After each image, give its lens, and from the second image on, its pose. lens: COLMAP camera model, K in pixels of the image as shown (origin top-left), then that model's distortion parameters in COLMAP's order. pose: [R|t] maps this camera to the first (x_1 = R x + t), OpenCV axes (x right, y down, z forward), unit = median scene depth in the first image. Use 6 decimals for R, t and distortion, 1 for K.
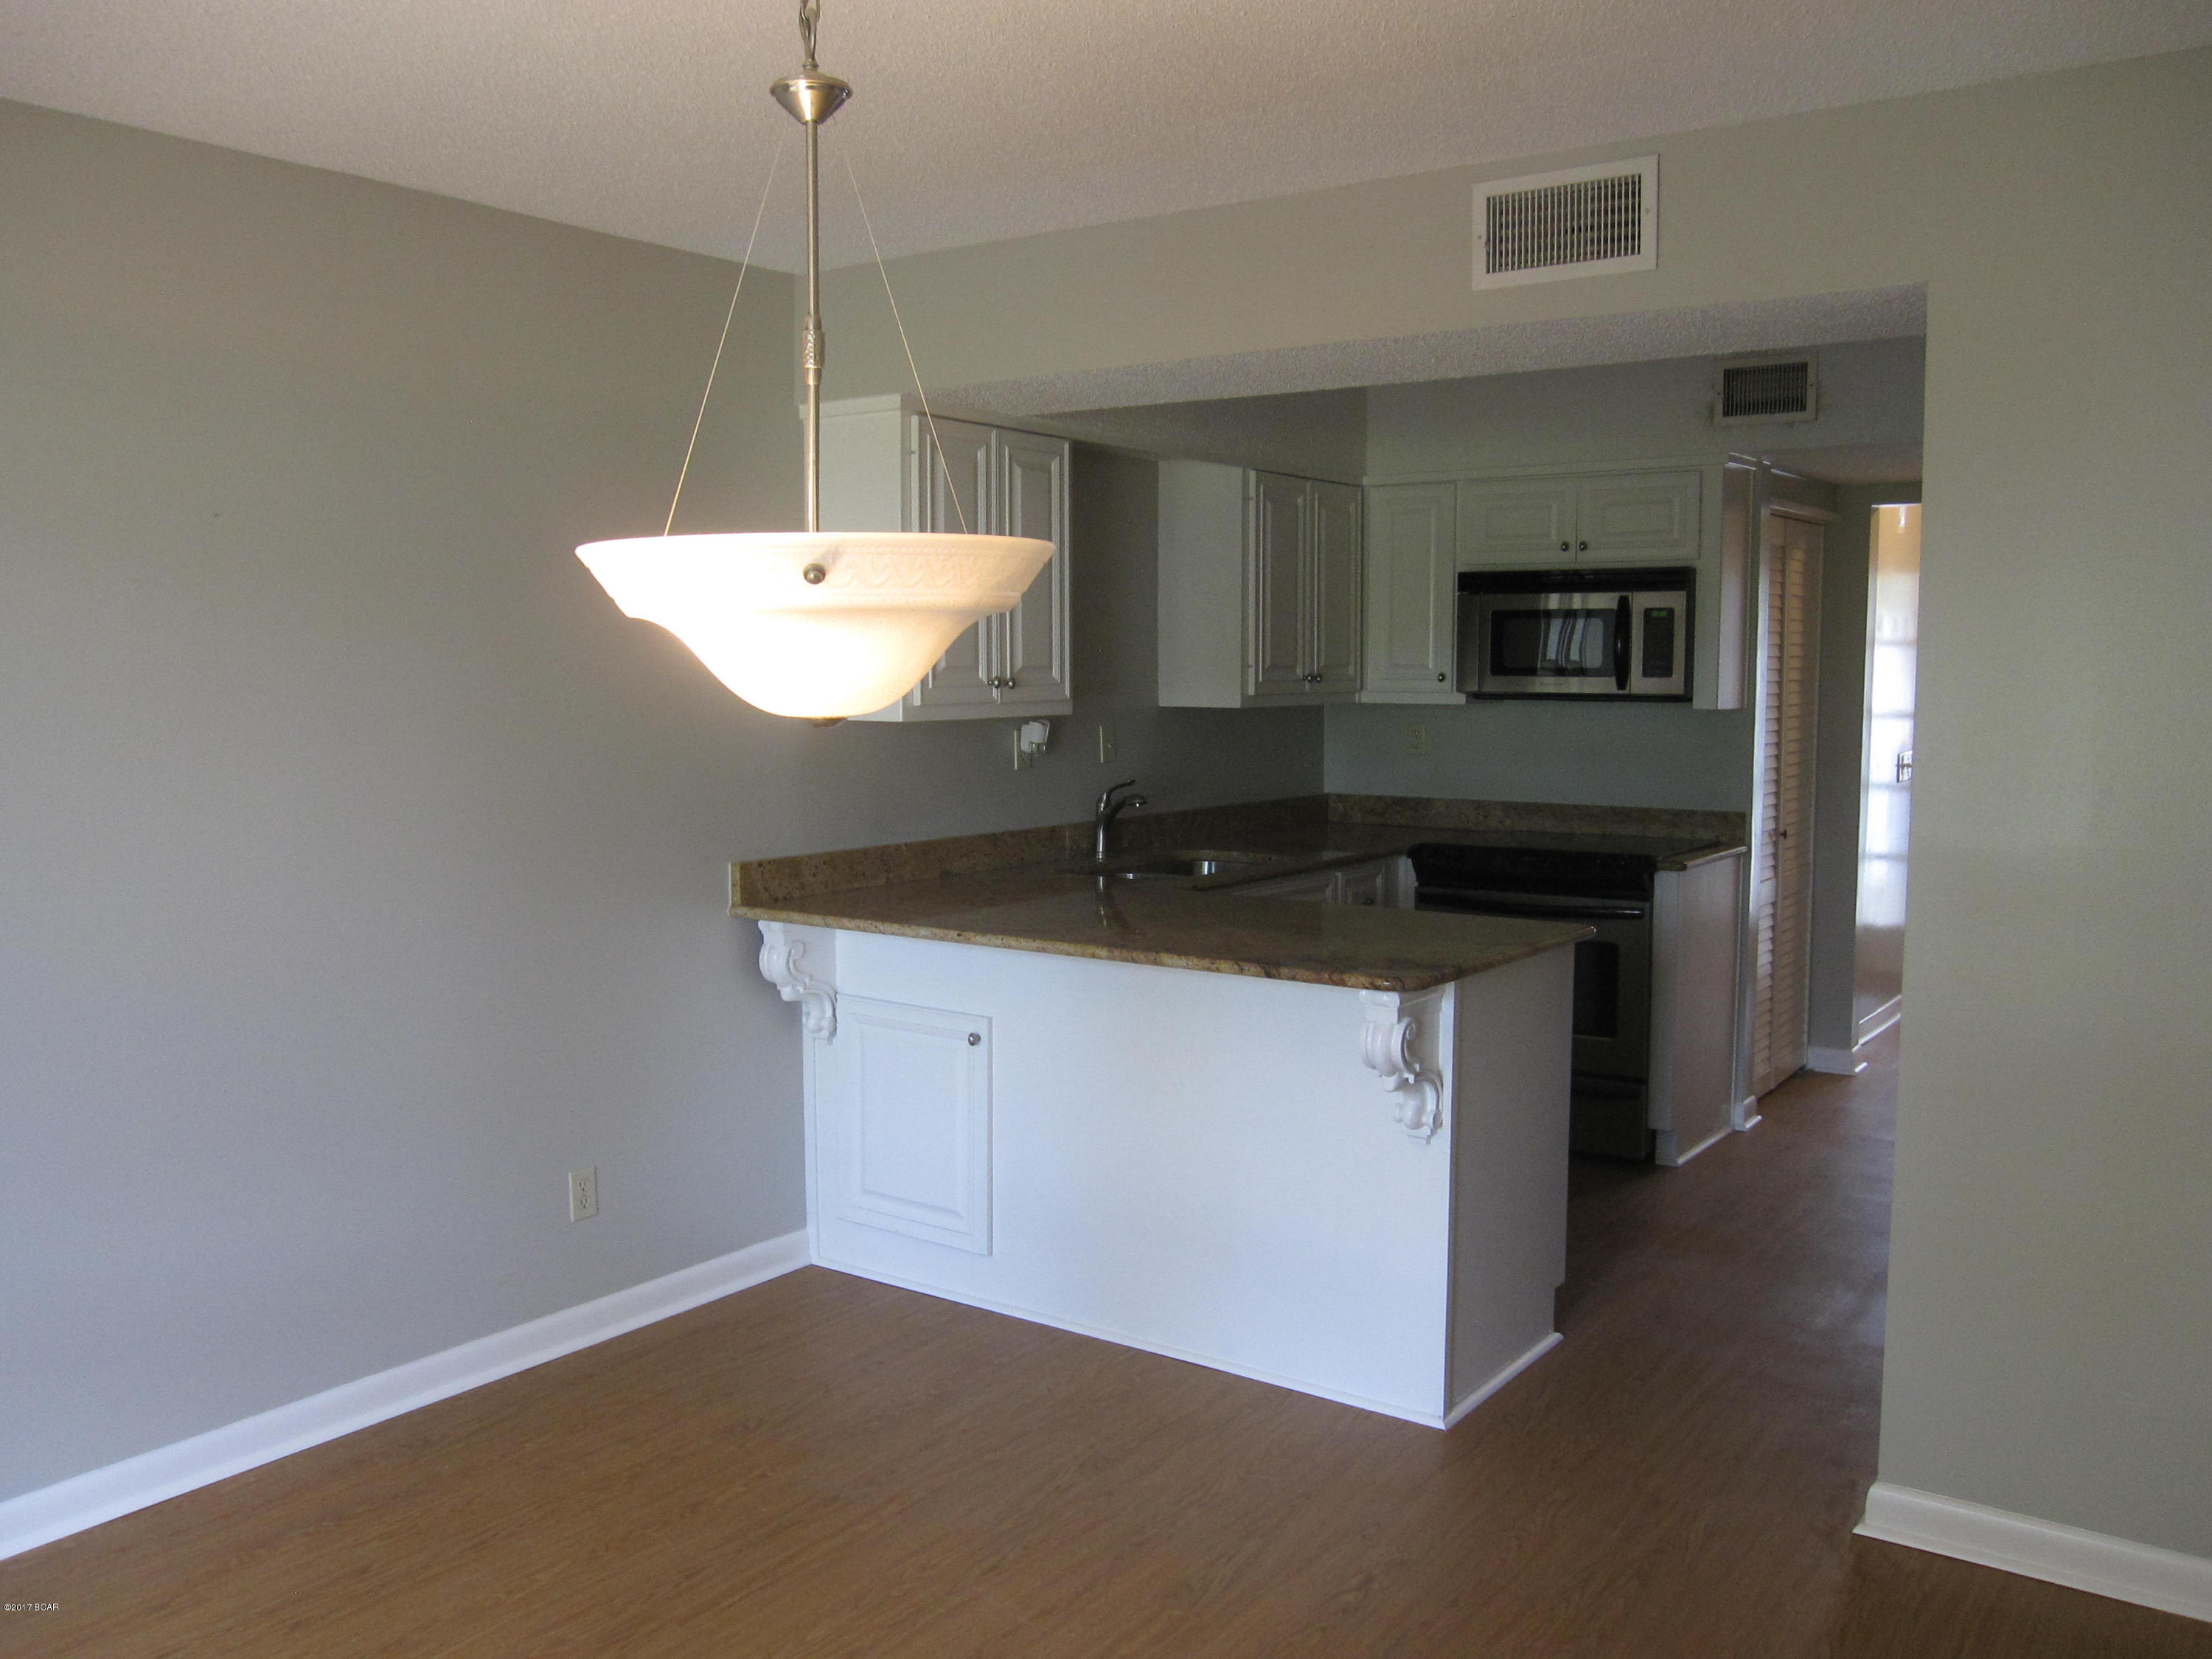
lens RADIAL K [[1816.2, 0, 1114.5], [0, 1816.2, 872.2], [0, 0, 1]] dist [-0.081607, 0.048762]
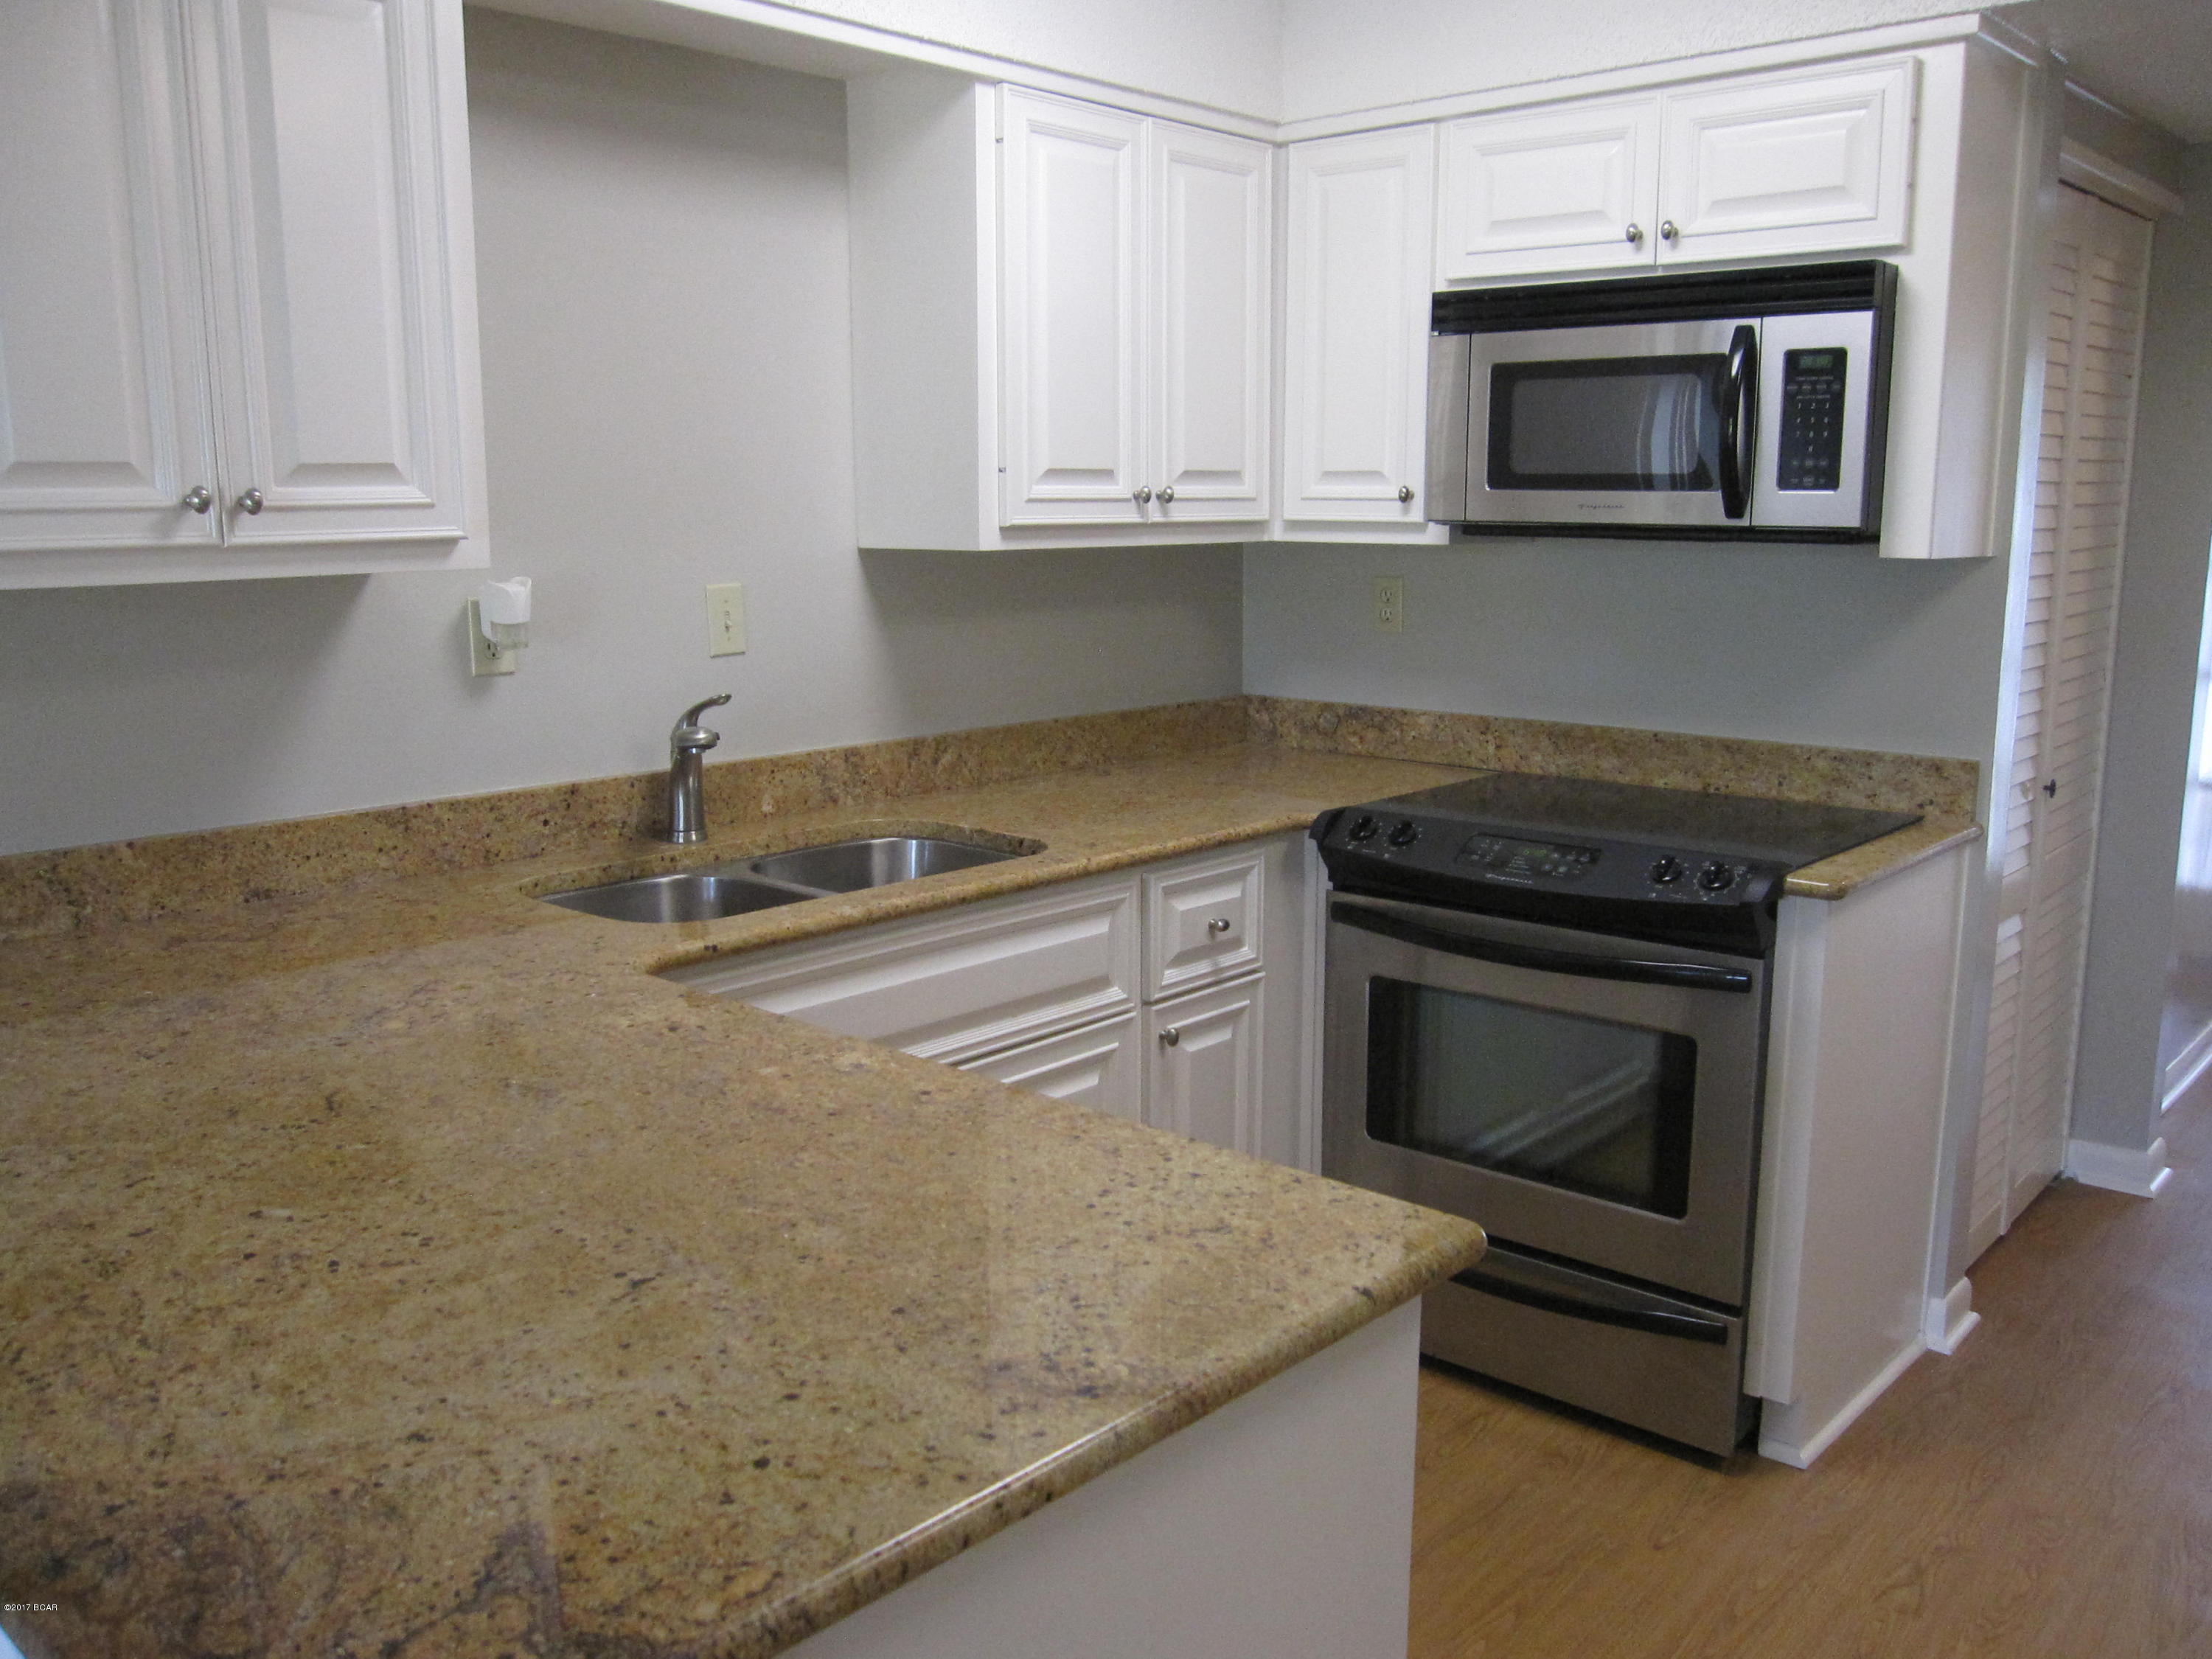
lens RADIAL K [[1816.2, 0, 1114.5], [0, 1816.2, 872.2], [0, 0, 1]] dist [-0.081607, 0.048762]
pose [[0.994024, 0.020037, -0.107306, 0.161409], [-0.010941, 0.996347, 0.084695, -0.042035], [0.108611, -0.083014, 0.990612, 0.467777]]
